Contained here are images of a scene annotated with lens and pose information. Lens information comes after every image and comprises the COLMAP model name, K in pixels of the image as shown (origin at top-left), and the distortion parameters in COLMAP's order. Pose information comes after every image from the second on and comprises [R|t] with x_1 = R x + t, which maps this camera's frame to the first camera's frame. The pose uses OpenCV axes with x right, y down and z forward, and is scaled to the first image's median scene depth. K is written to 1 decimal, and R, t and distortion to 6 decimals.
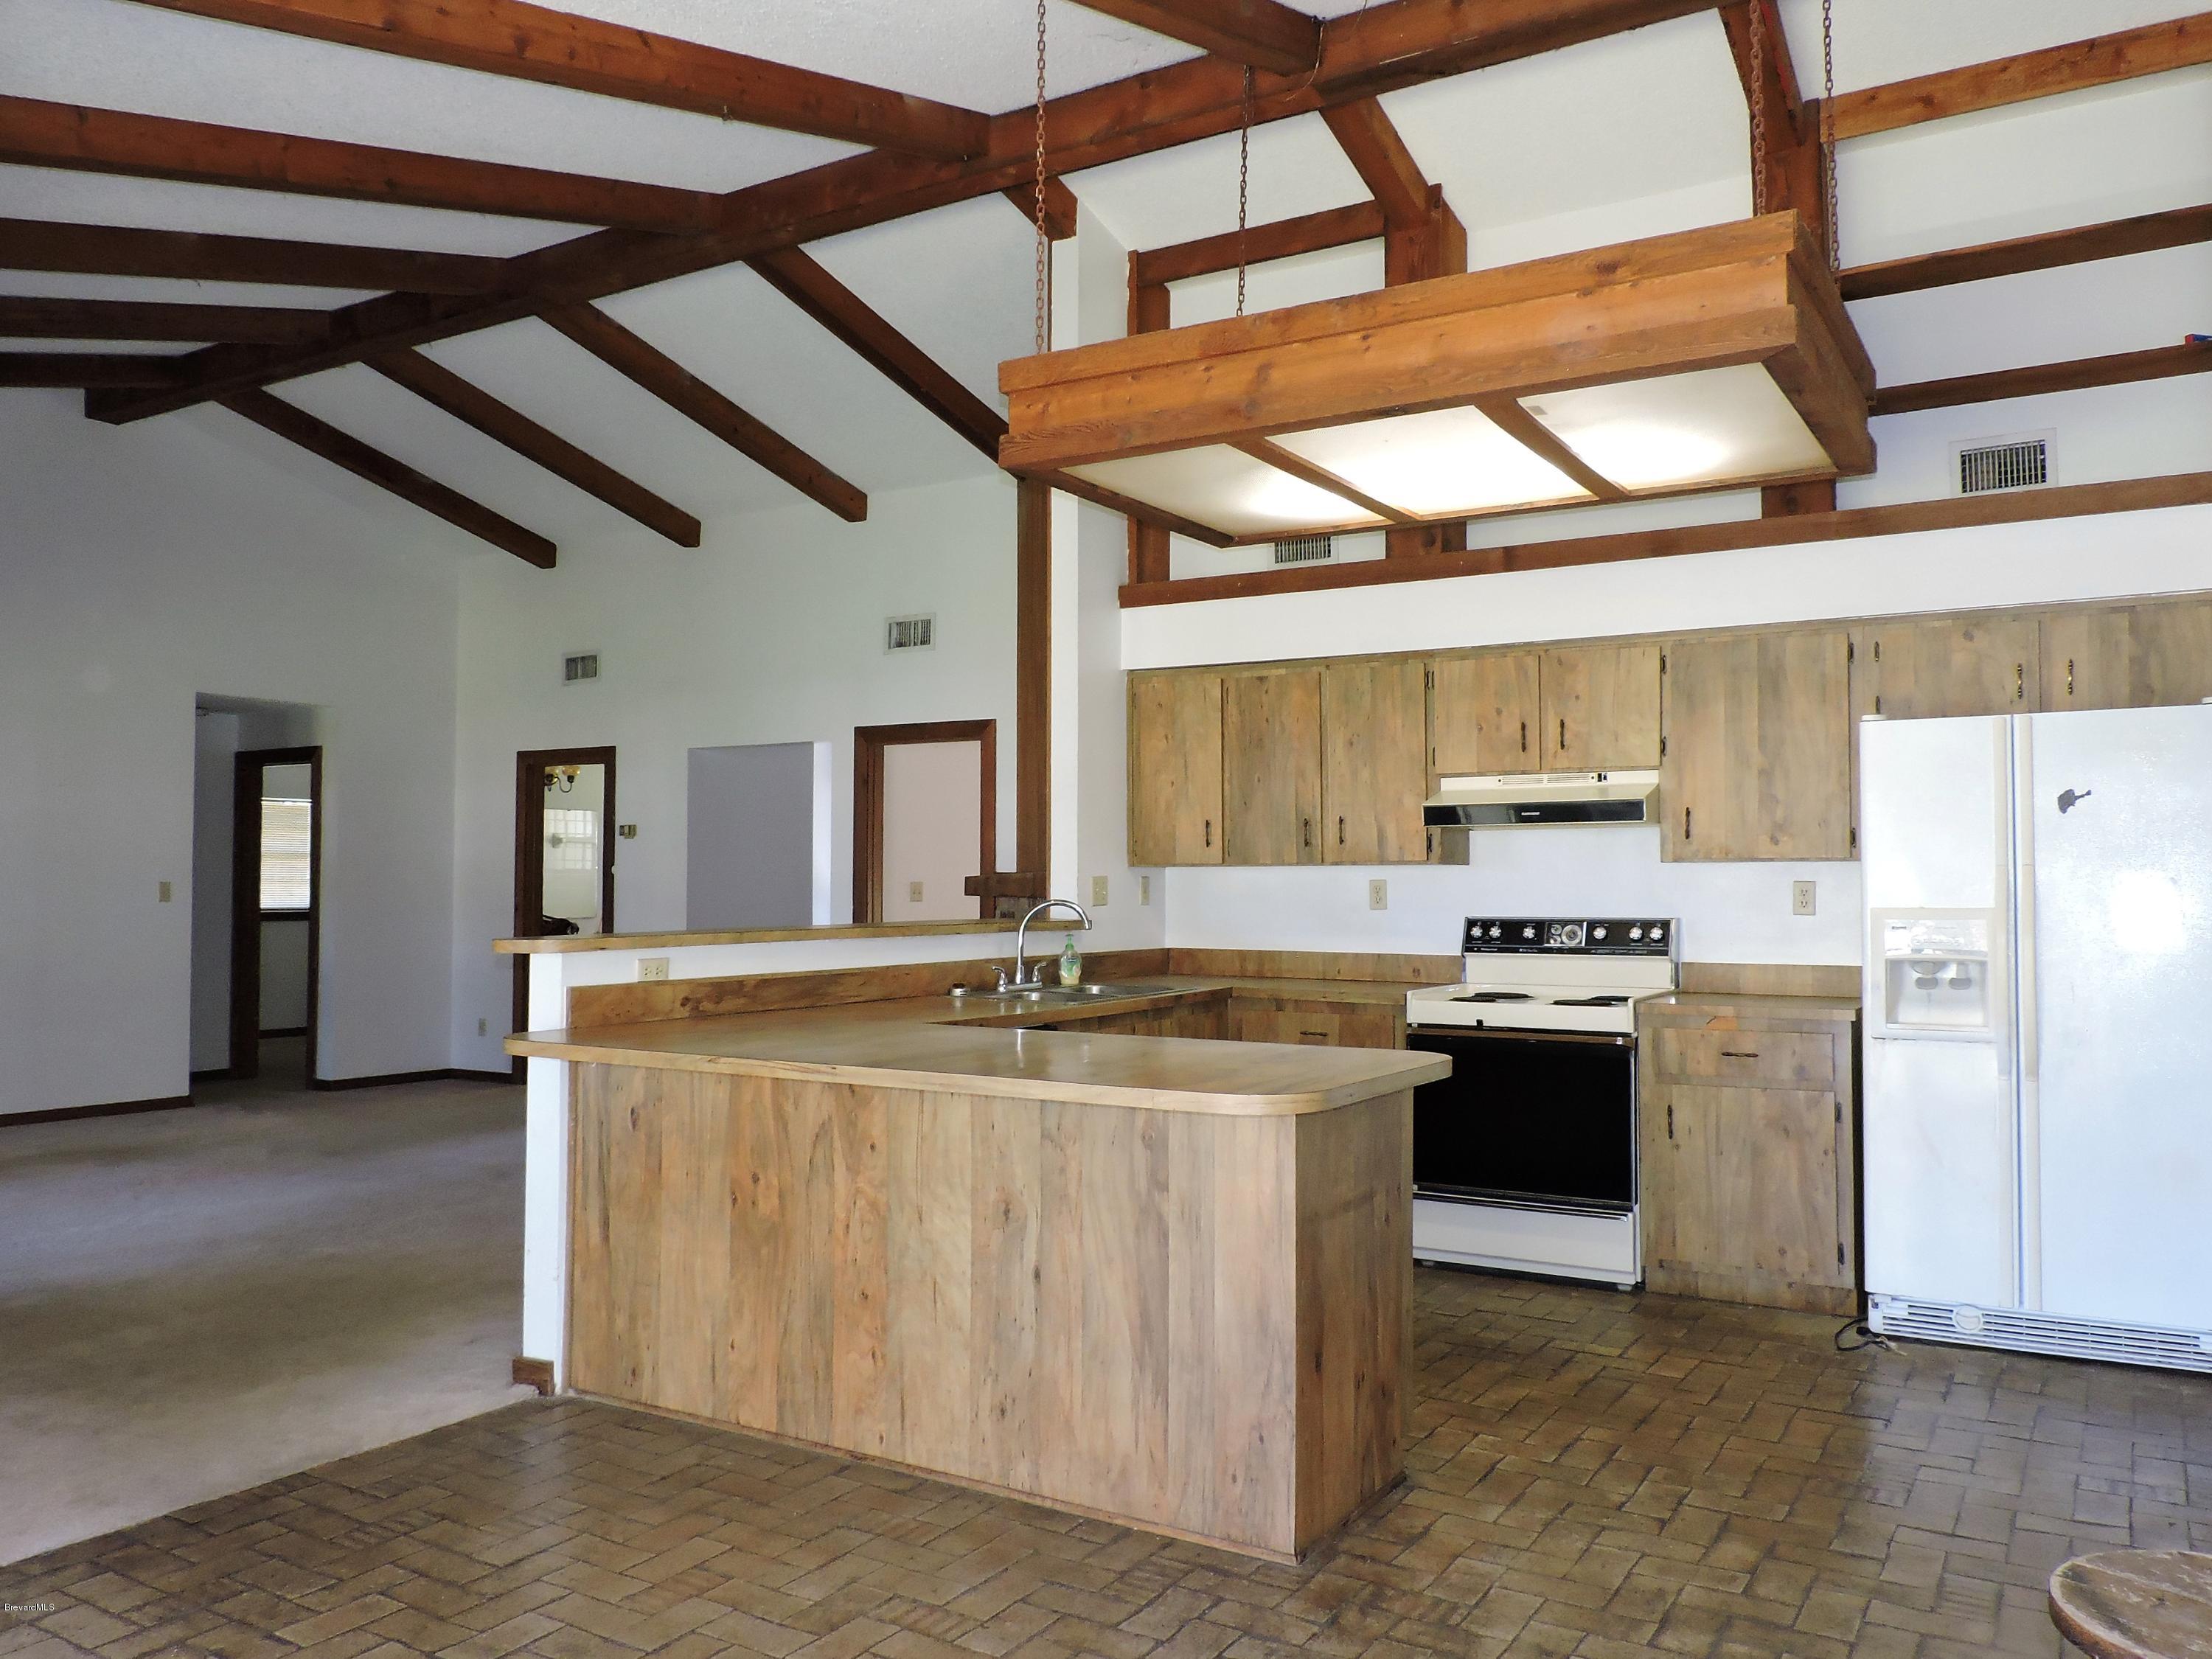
lens RADIAL K [[1666.9, 0, 1105.8], [0, 1666.9, 823.3], [0, 0, 1]] dist [-0.027106, 0.004717]
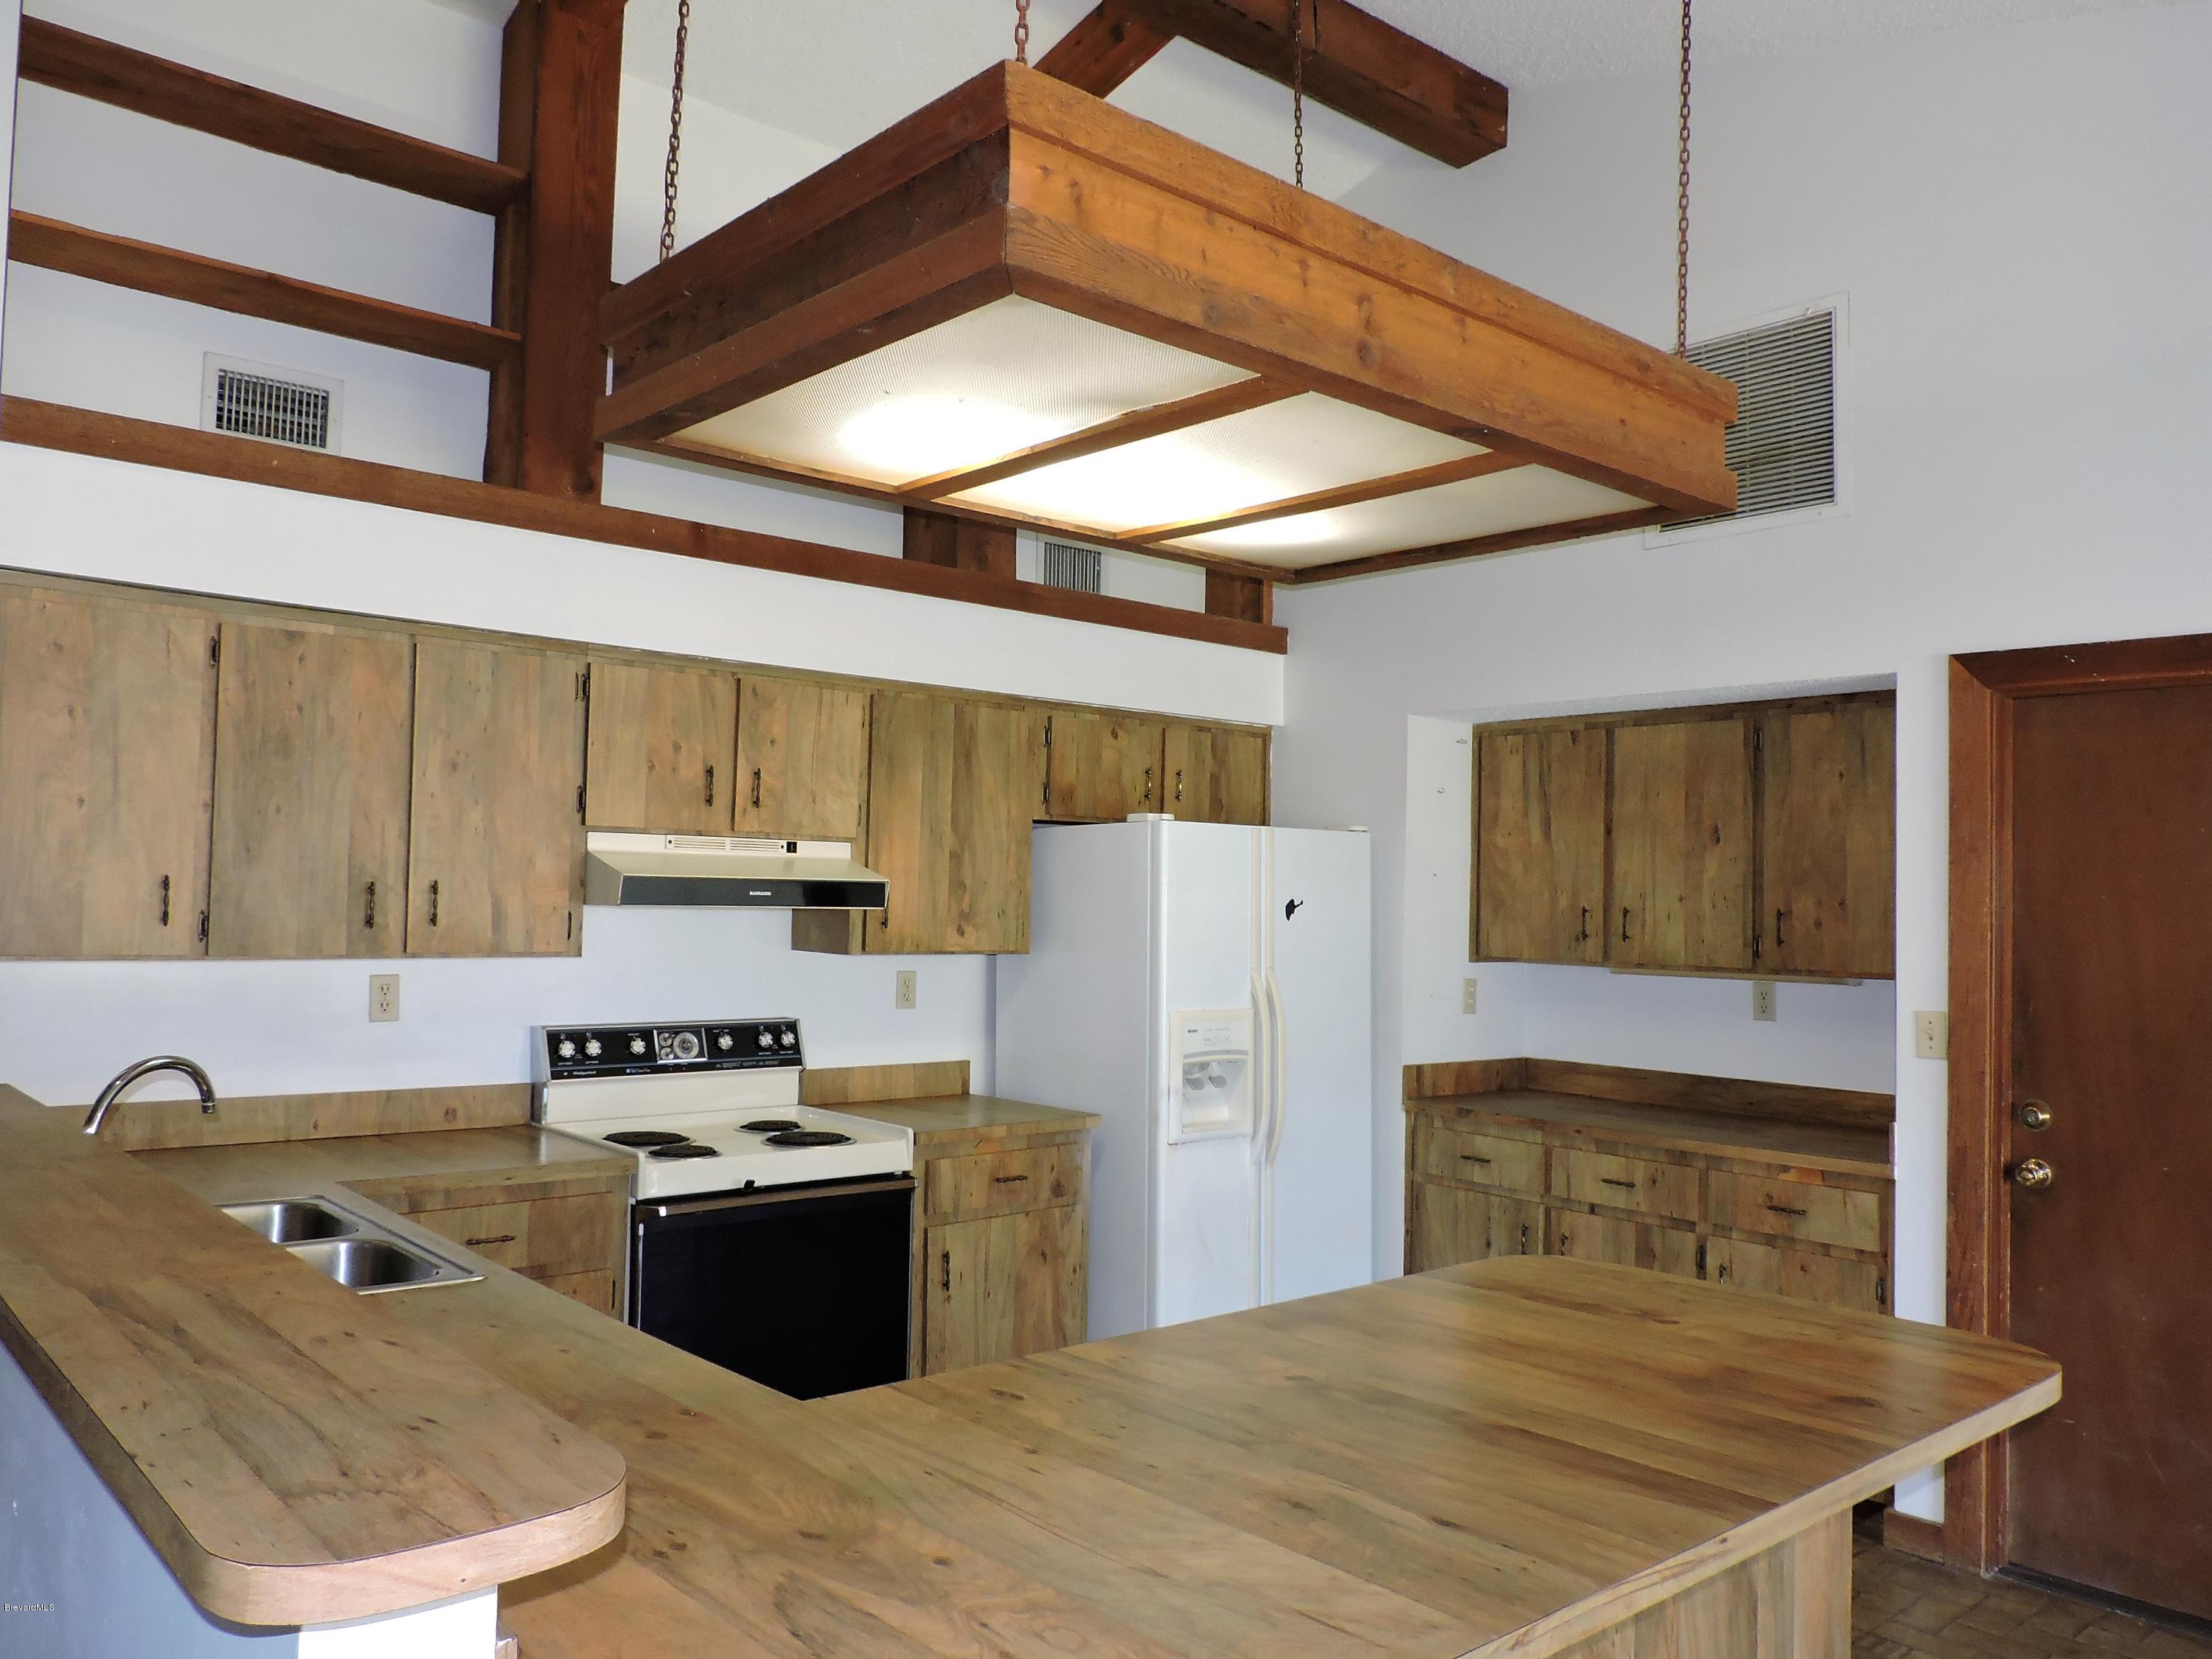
lens RADIAL K [[1666.9, 0, 1103.8], [0, 1666.9, 843.8], [0, 0, 1]] dist [-0.027106, 0.004717]
pose [[0.301305, 0.039054, 0.952728, -0.398642], [-0.056209, 0.998151, -0.023139, -0.018707], [-0.951870, -0.046580, 0.302943, 0.603076]]
